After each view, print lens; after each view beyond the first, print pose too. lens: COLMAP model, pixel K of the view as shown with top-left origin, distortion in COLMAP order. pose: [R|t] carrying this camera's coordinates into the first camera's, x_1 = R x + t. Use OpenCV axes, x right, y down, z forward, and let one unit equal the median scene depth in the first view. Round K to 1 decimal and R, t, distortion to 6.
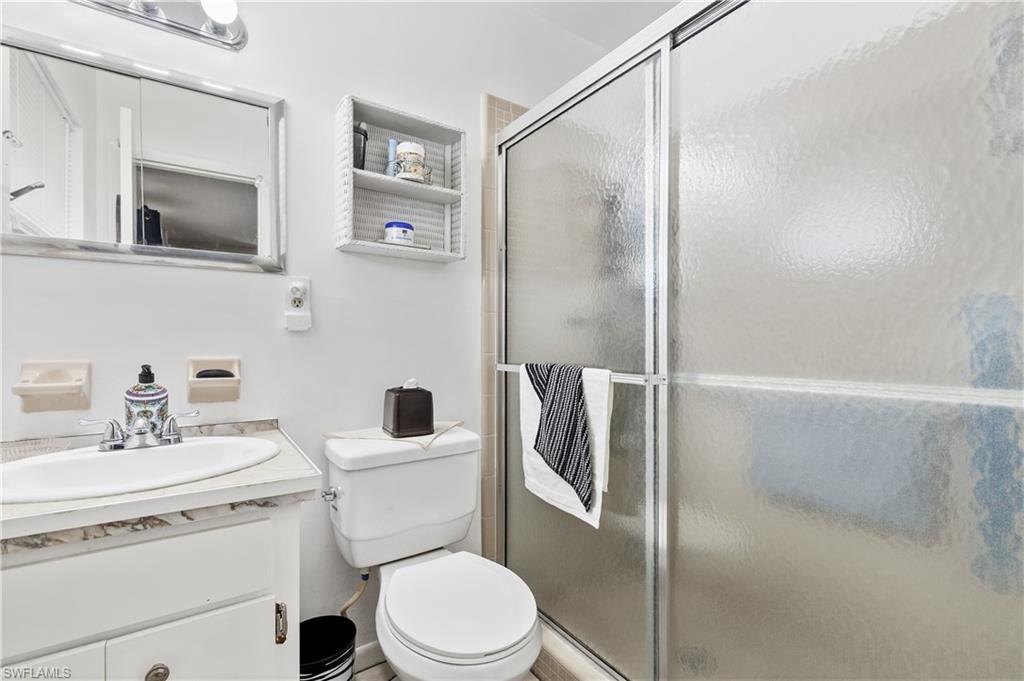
lens RADIAL K [[460.8, 0, 514.8], [0, 460.8, 337.4], [0, 0, 1]] dist [0.011611, -0.000495]
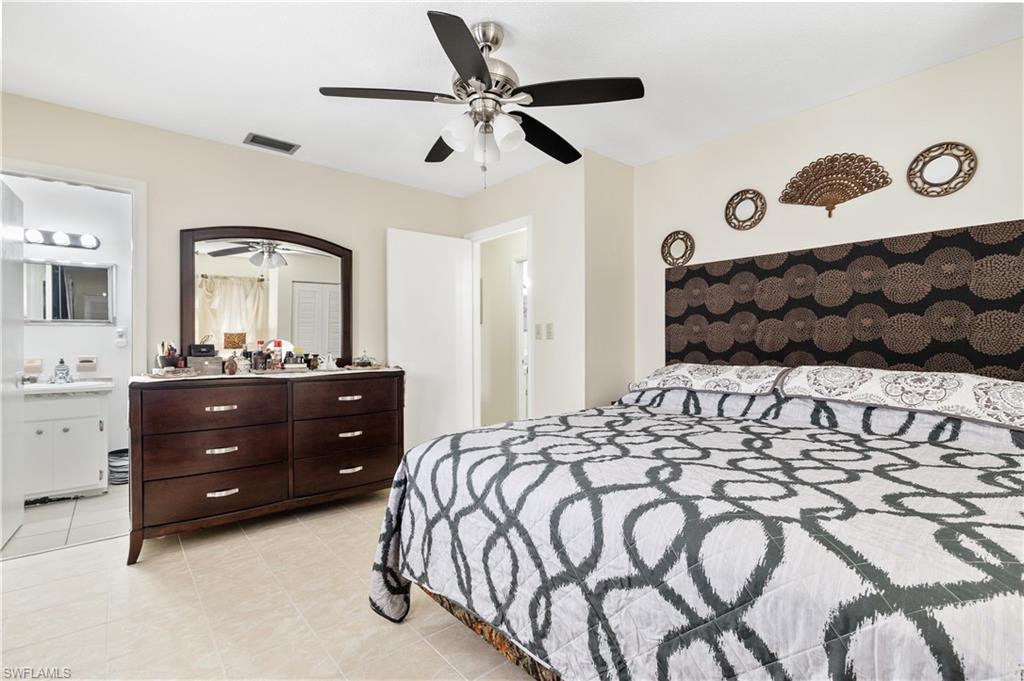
lens RADIAL K [[460.8, 0, 514.8], [0, 460.8, 337.4], [0, 0, 1]] dist [0.011611, -0.000495]
pose [[0.993439, -0.001102, 0.114356, 1.781538], [0.000013, 0.999955, 0.009525, -0.107689], [-0.114361, -0.009461, 0.993394, -2.332966]]
